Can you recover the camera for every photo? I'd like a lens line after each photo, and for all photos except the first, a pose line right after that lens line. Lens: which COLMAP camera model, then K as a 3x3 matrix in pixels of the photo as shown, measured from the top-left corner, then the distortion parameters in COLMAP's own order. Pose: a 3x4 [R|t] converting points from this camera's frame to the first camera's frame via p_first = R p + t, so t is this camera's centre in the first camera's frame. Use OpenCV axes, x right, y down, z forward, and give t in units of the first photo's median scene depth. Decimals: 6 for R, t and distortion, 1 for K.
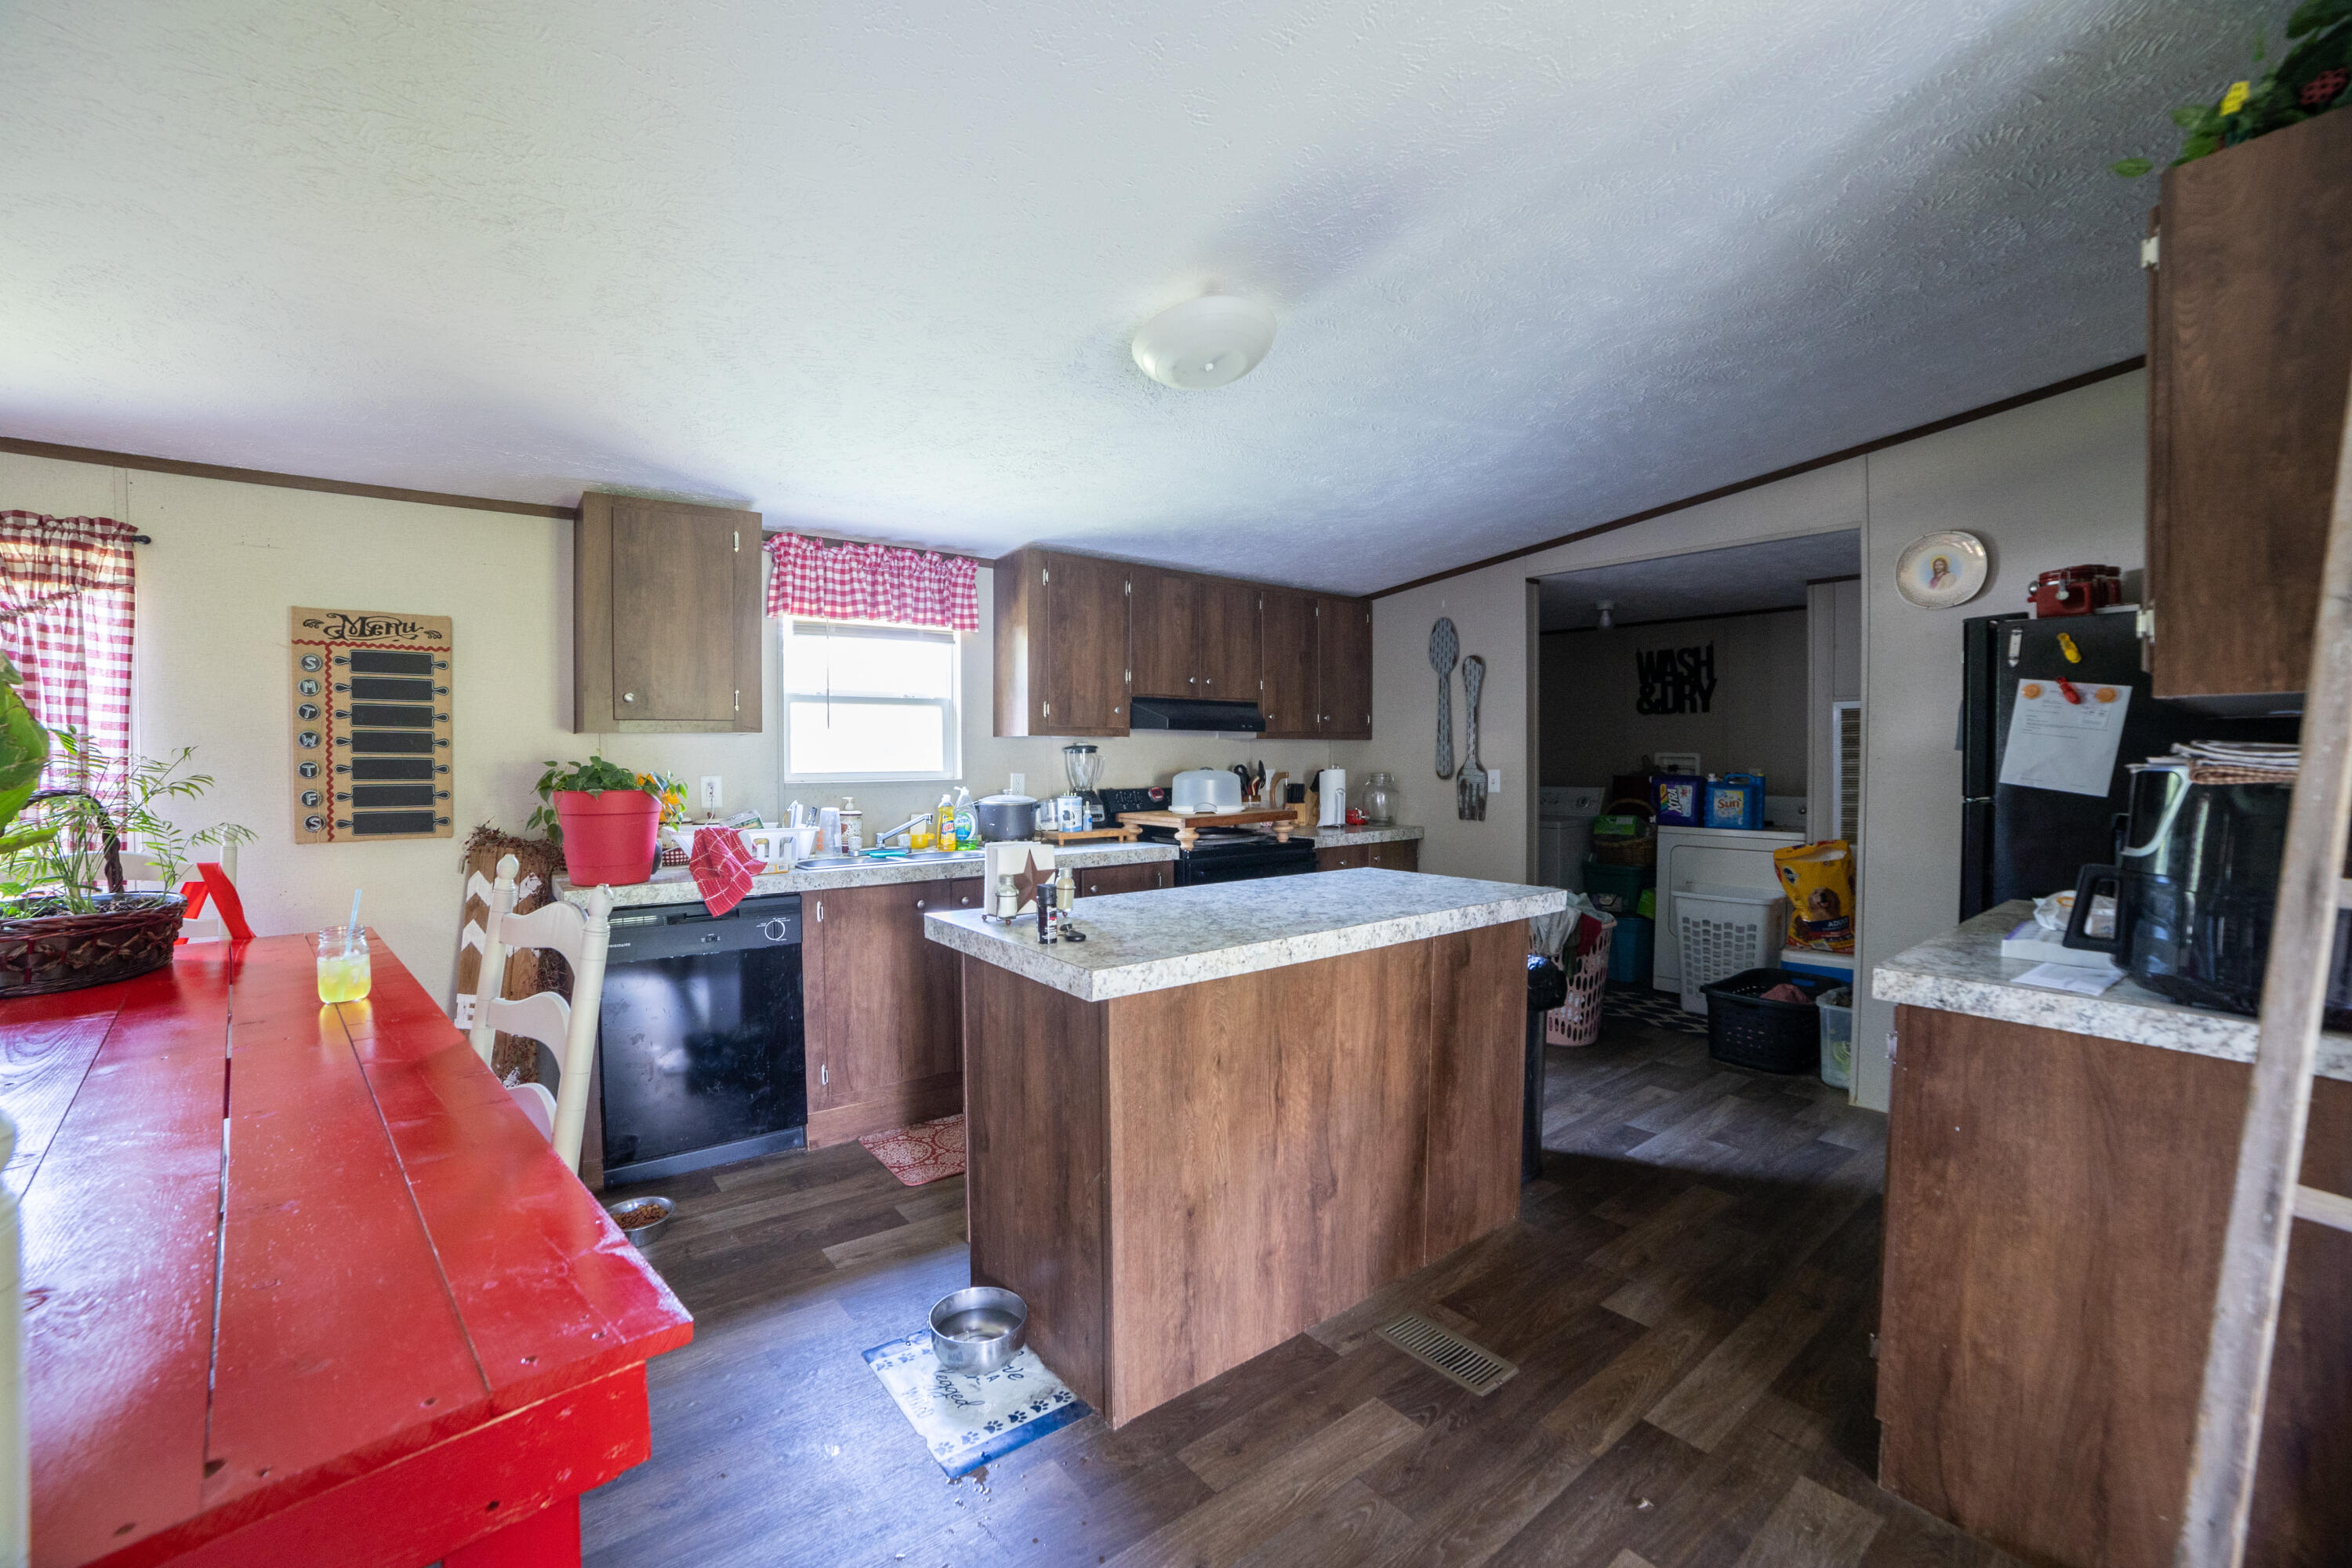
lens RADIAL K [[969.0, 0, 1164.5], [0, 969.0, 777.8], [0, 0, 1]] dist [-0.104475, 0.034615]
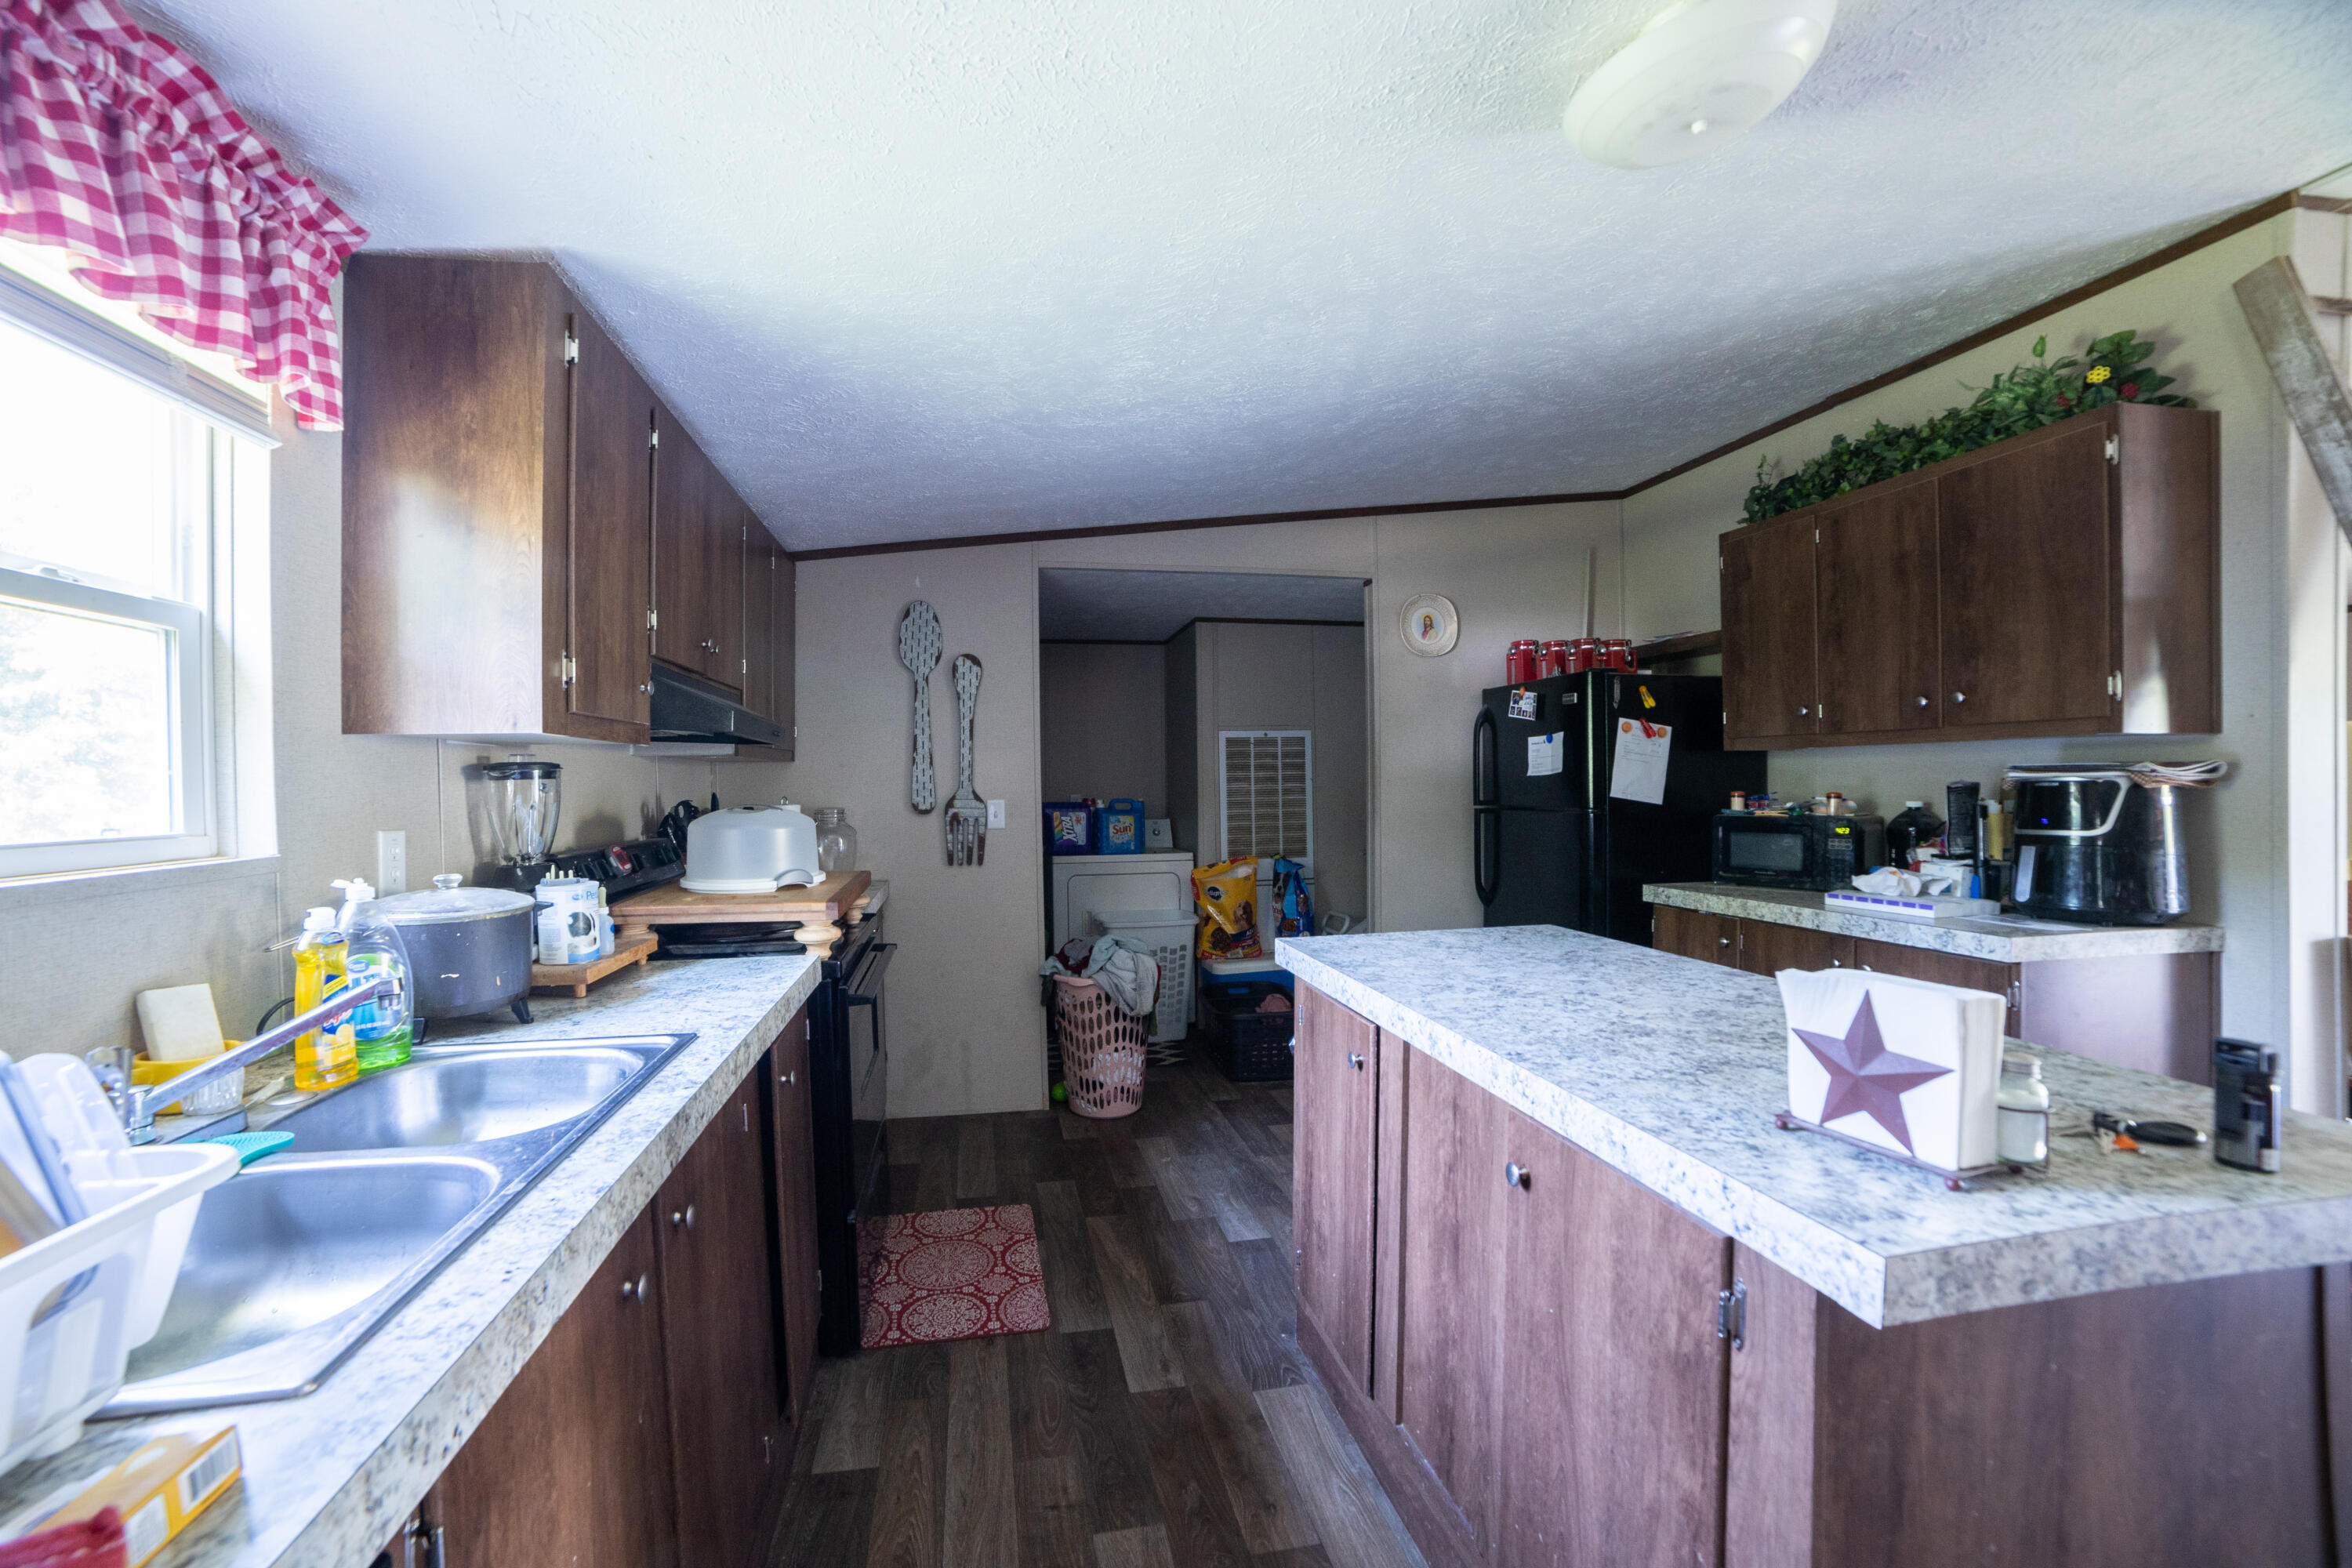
lens RADIAL K [[952.2, 0, 1153.9], [0, 952.2, 785.1], [0, 0, 1]] dist [-0.095302, 0.032146]
pose [[0.464938, -0.005874, 0.885324, -0.394425], [0.029003, 0.999542, -0.008599, -0.013429], [-0.884868, 0.029675, 0.464895, 0.680205]]
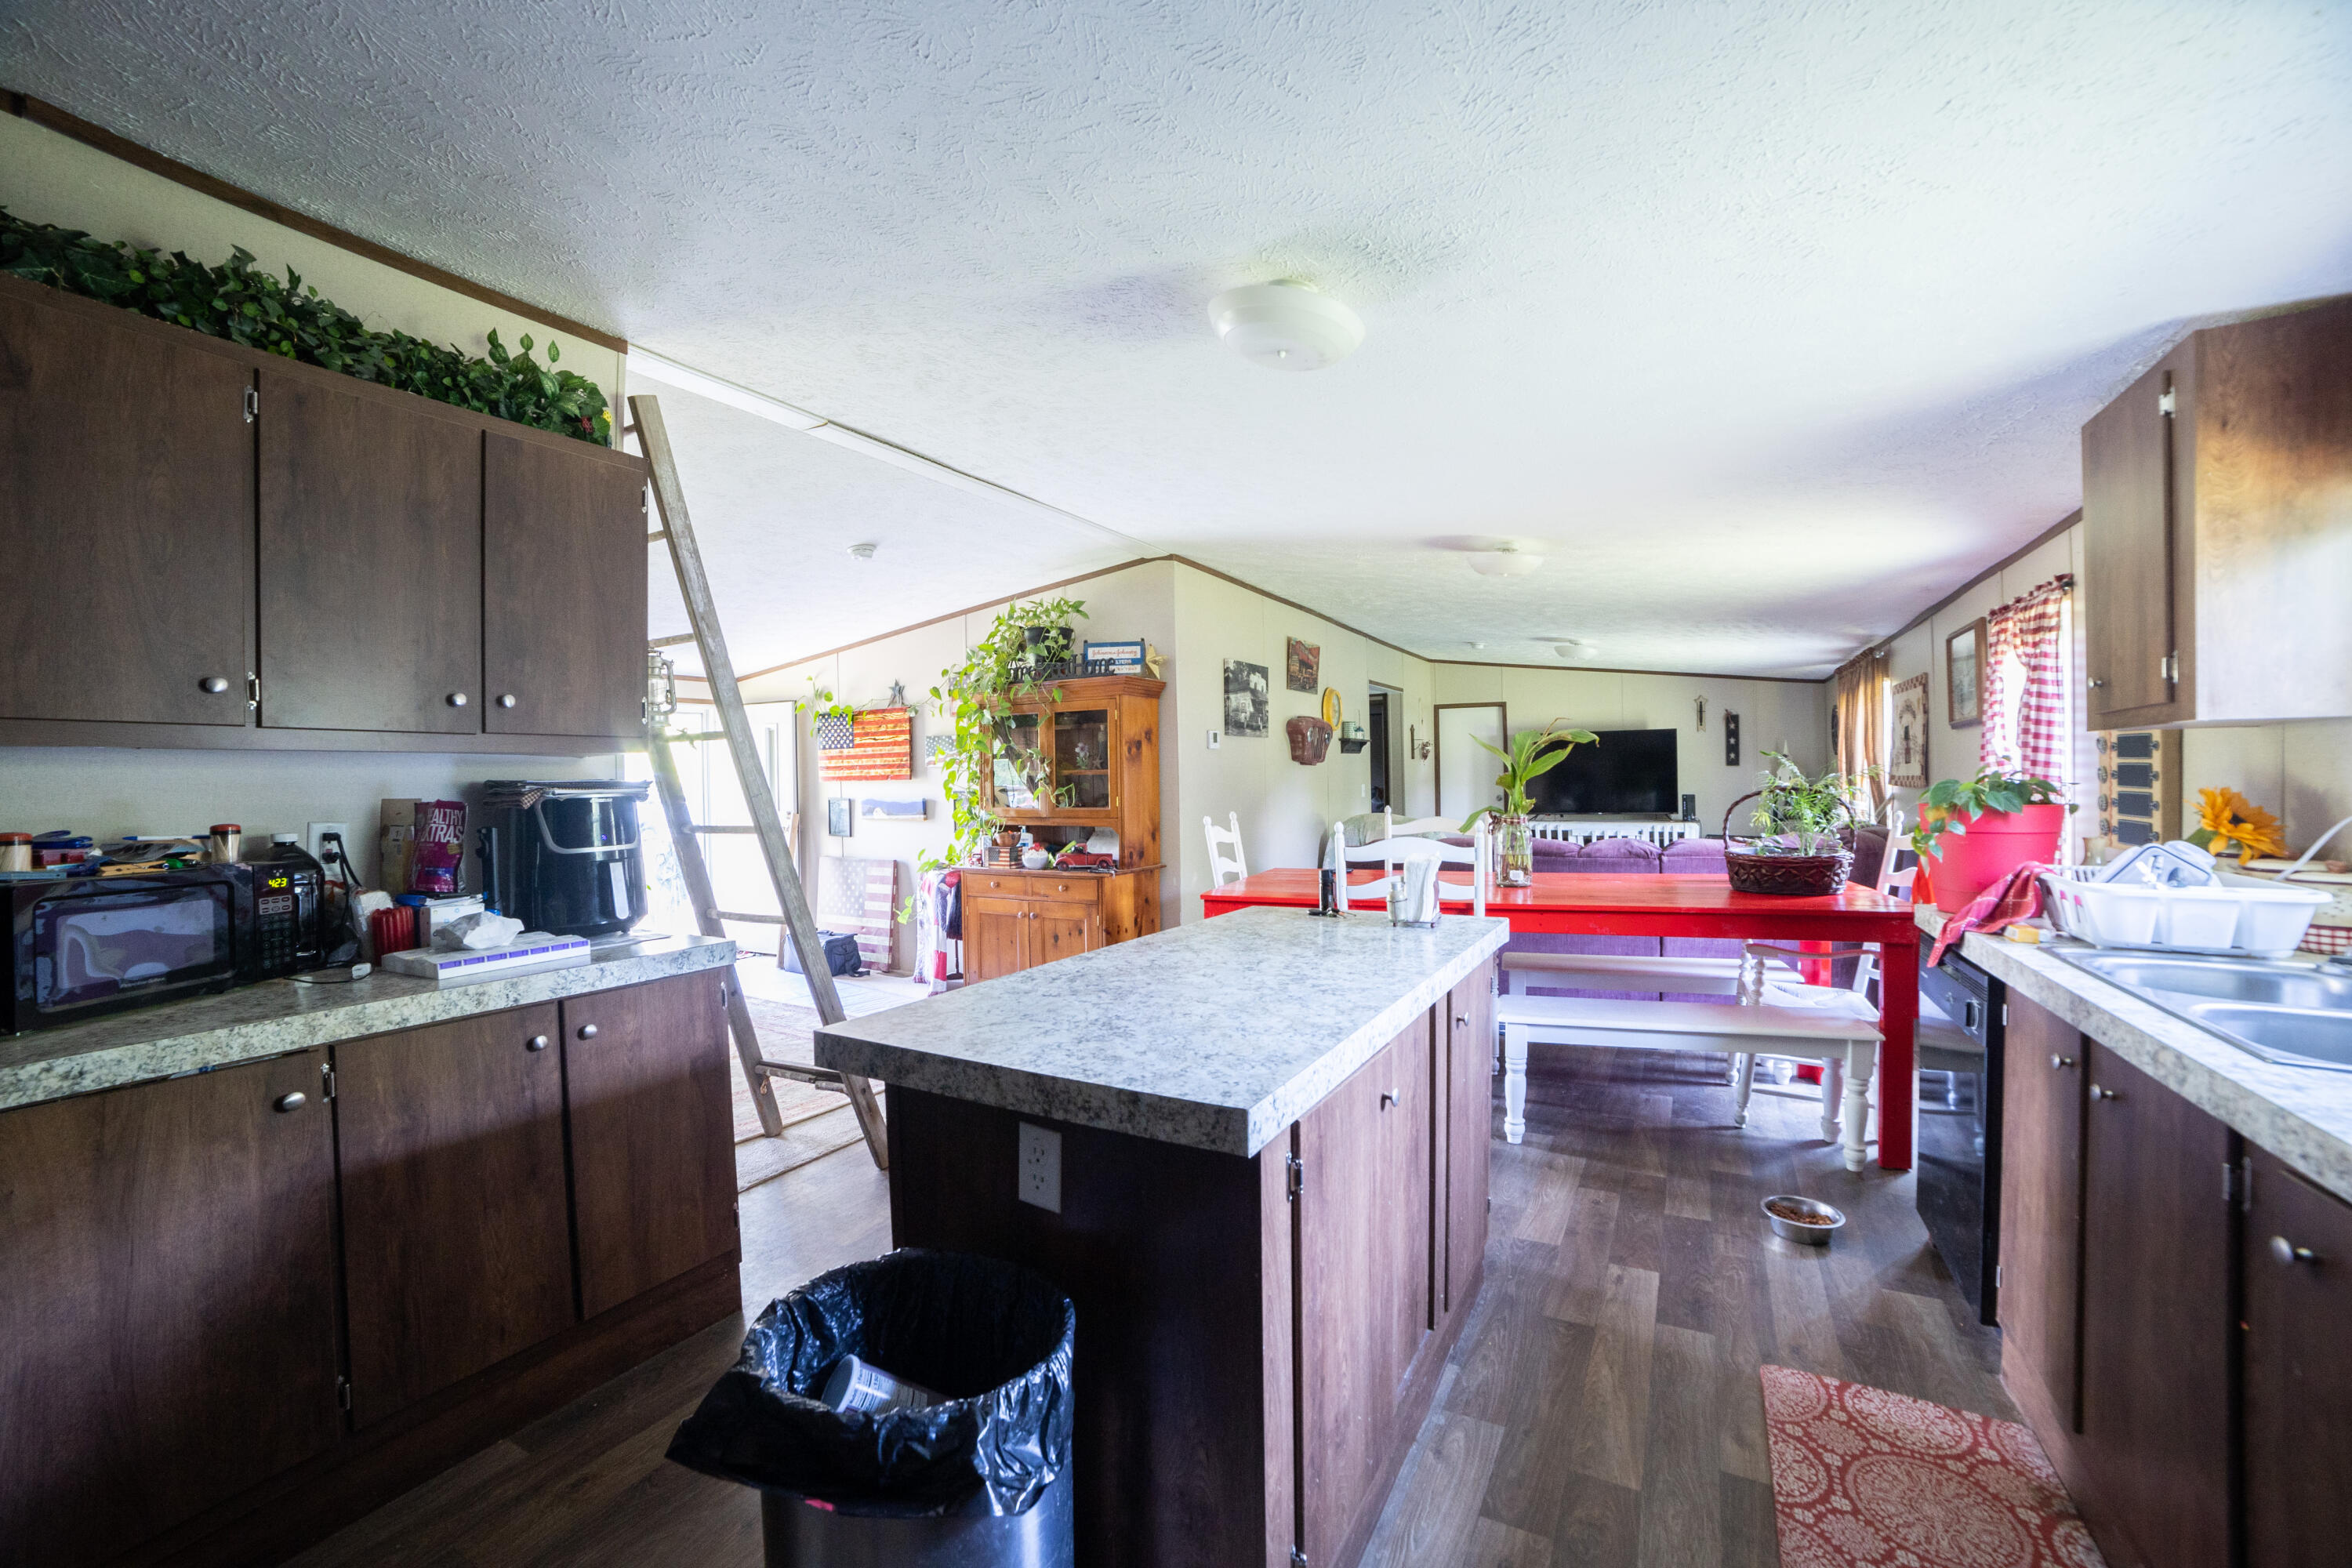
lens RADIAL K [[952.2, 0, 1153.9], [0, 952.2, 785.1], [0, 0, 1]] dist [-0.095302, 0.032146]
pose [[-0.924635, 0.016810, -0.380483, 0.280774], [0.005870, 0.999536, 0.029895, -0.027943], [0.380809, 0.025408, -0.924305, 1.126439]]
